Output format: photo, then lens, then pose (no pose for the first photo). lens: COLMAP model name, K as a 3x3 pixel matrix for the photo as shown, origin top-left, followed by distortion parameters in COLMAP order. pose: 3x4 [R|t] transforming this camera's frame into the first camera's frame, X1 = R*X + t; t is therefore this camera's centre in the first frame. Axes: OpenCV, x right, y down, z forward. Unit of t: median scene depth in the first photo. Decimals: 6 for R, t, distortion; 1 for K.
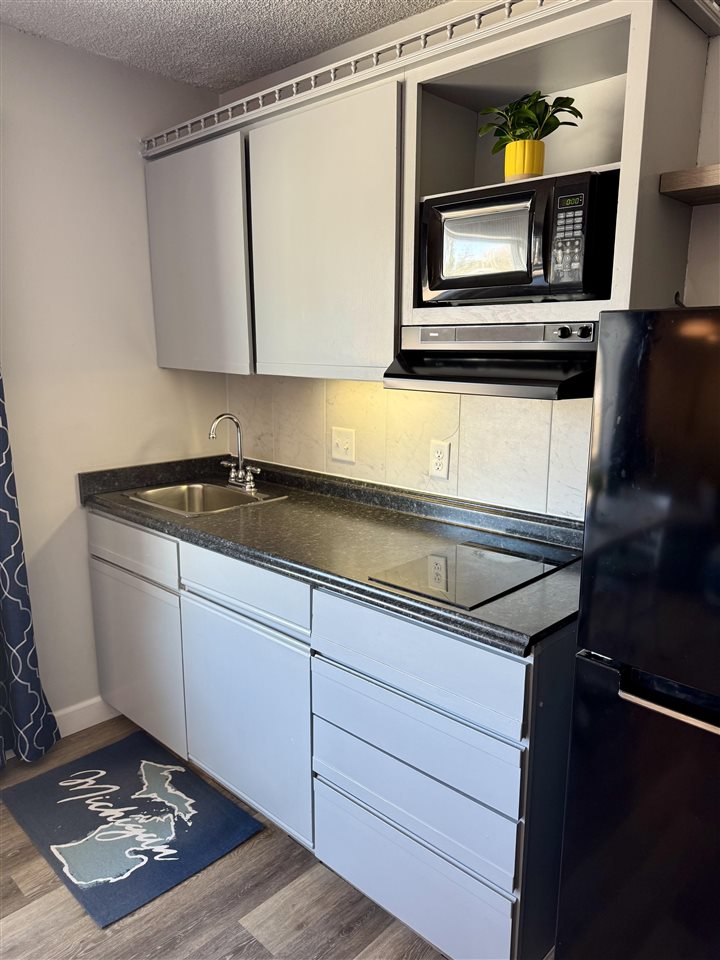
lens RADIAL K [[707.7, 0, 360.0], [0, 707.7, 480.0], [0, 0, 1]] dist [-0.000393, -0.001951]
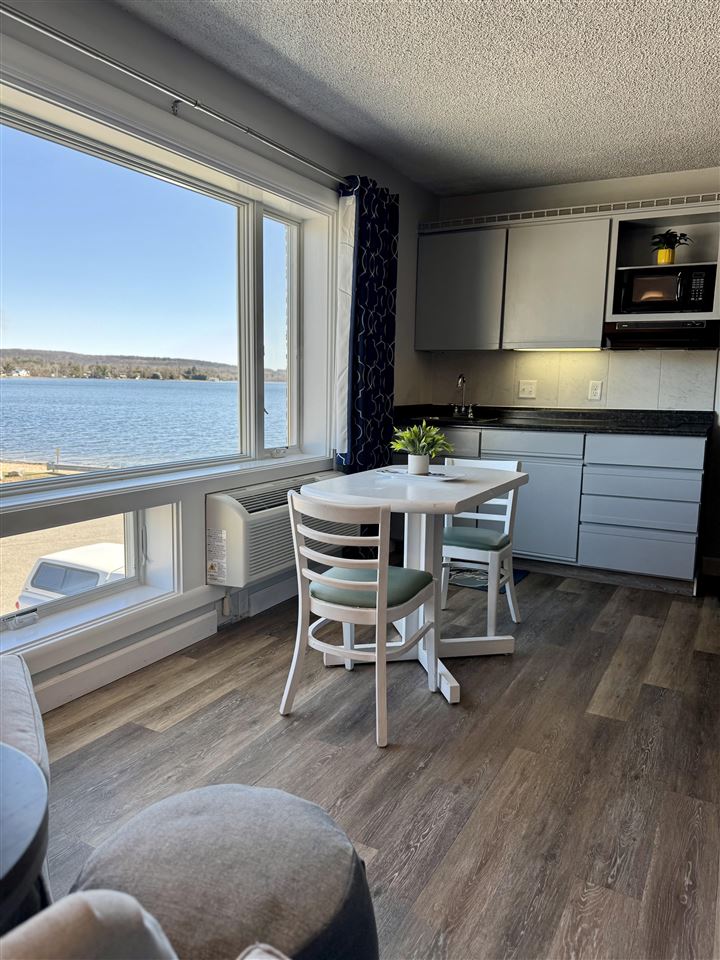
lens RADIAL K [[680.3, 0, 360.0], [0, 680.3, 480.0], [0, 0, 1]] dist [0.001102, -0.001063]
pose [[0.967658, -0.016615, 0.251719, -1.297479], [0.028735, 0.998594, -0.044551, 0.368889], [-0.250624, 0.050343, 0.966775, -0.909158]]
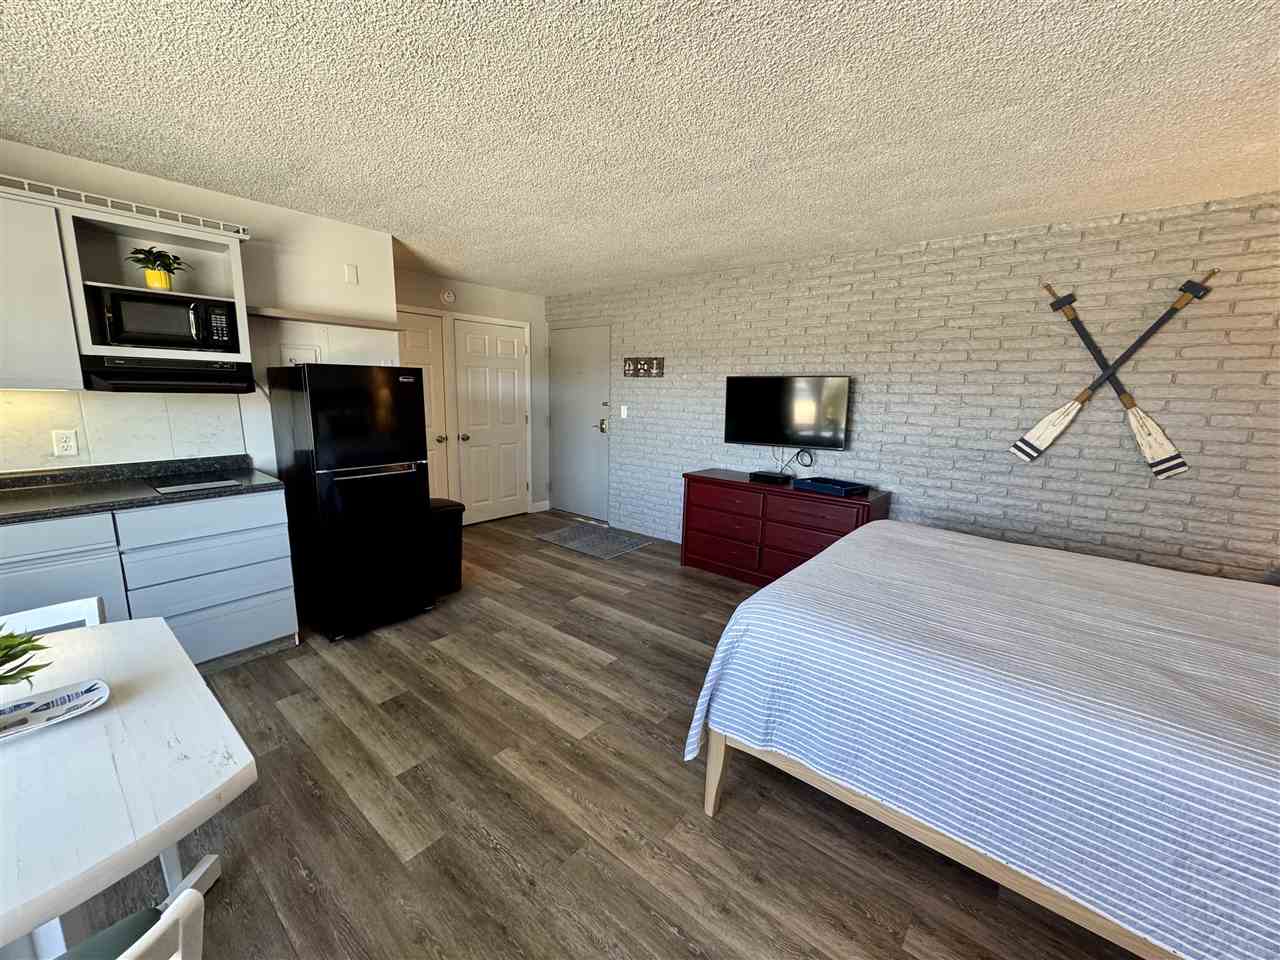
lens RADIAL K [[505.2, 0, 640.0], [0, 505.2, 480.0], [0, 0, 1]] dist [-0.001844, -0.000034]
pose [[-0.075611, -0.172322, 0.982134, -1.289407], [0.169870, 0.968330, 0.182978, 0.071043], [-0.982562, 0.180670, -0.043944, -0.182164]]
